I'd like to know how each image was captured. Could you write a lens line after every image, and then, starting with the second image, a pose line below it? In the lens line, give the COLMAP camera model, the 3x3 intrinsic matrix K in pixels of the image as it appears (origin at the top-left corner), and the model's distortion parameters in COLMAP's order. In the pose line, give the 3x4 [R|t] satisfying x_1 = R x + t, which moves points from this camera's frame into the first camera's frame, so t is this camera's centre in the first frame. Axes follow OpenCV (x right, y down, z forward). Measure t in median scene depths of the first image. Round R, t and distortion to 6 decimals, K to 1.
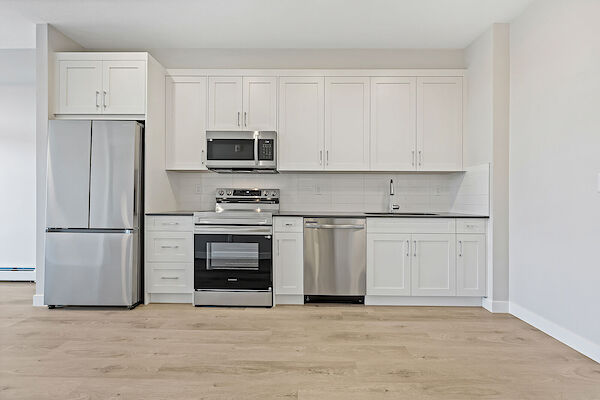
lens RADIAL K [[268.4, 0, 302.4], [0, 268.4, 200.0], [0, 0, 1]] dist [-0.003823, 0.000304]
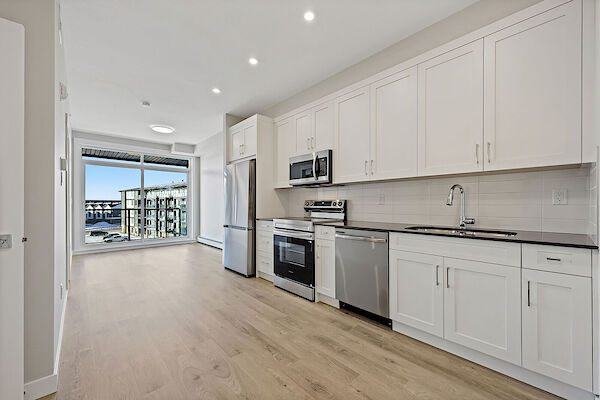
lens RADIAL K [[268.4, 0, 301.7], [0, 268.4, 202.2], [0, 0, 1]] dist [-0.003823, 0.000304]
pose [[0.639209, -0.011273, -0.768950, 0.768728], [0.010257, 0.999929, -0.006133, -0.031525], [0.768964, -0.003967, 0.639279, 0.210334]]
